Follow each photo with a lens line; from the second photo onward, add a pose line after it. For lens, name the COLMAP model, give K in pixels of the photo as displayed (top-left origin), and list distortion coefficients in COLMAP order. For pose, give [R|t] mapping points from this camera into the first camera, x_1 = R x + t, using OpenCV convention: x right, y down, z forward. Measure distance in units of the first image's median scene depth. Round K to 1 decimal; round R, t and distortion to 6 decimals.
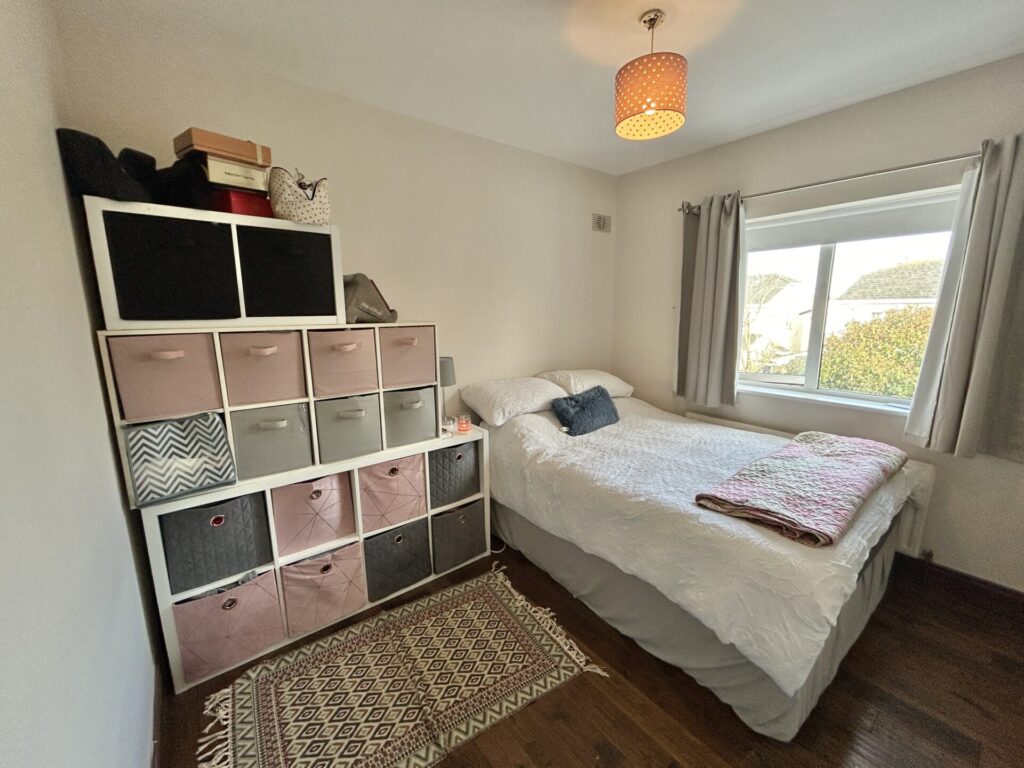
lens RADIAL K [[413.8, 0, 508.5], [0, 413.8, 383.8], [0, 0, 1]] dist [-0.001925, 0.000501]
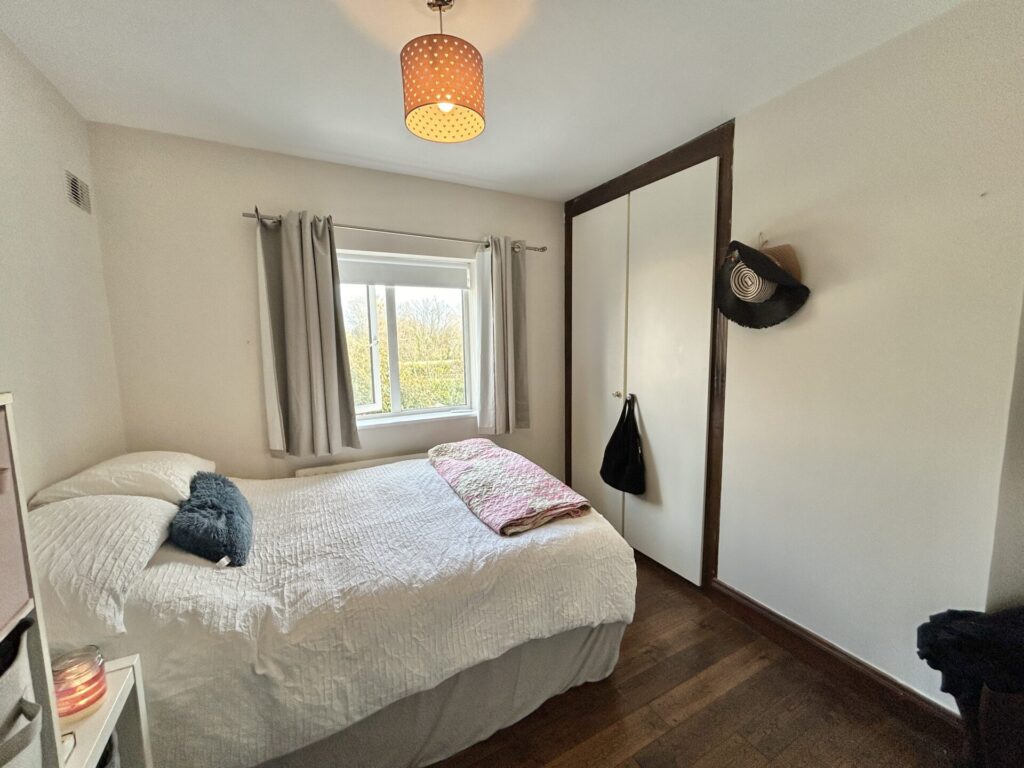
lens RADIAL K [[413.8, 0, 509.8], [0, 413.8, 384.6], [0, 0, 1]] dist [-0.001925, 0.000501]
pose [[0.172284, -0.108361, 0.979069, -0.384232], [0.189770, 0.978963, 0.074956, -0.110444], [-0.966595, 0.172884, 0.189224, 0.607211]]
